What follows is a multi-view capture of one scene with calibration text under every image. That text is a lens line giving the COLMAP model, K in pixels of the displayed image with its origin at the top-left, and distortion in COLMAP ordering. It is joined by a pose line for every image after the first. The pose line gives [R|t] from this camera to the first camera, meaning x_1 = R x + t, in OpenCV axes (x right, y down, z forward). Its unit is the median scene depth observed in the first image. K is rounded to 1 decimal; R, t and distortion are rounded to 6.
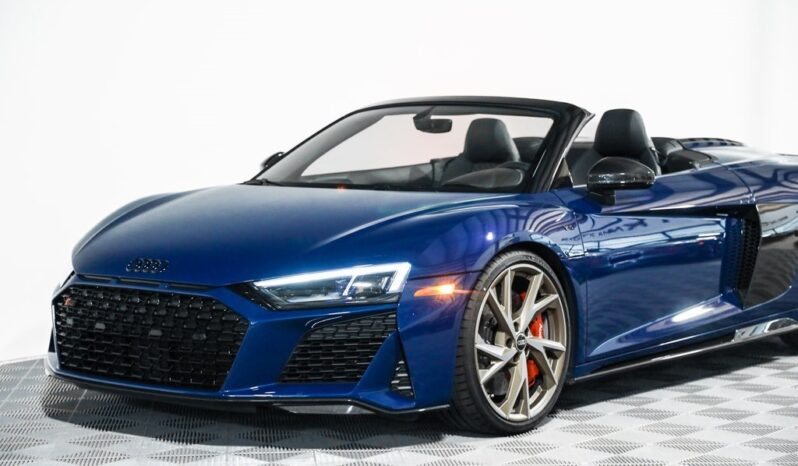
lens RADIAL K [[1640.0, 0, 399.0], [0, 1640.0, 233.0], [0, 0, 1]] dist [0.299565, 0.004774]
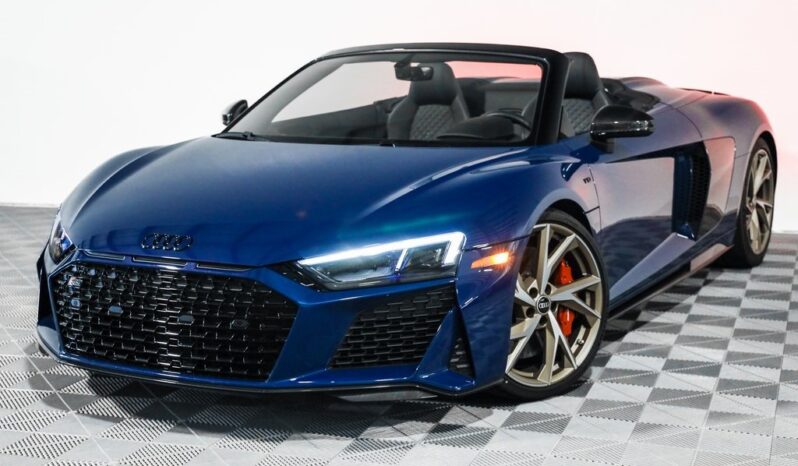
lens RADIAL K [[1294.6, 0, 399.0], [0, 1294.6, 233.0], [0, 0, 1]] dist [0.016967, 0.033273]
pose [[0.985018, -0.041428, 0.167400, -0.142294], [0.028304, 0.996390, 0.080037, -0.038068], [-0.170112, -0.074100, 0.982635, 0.270532]]
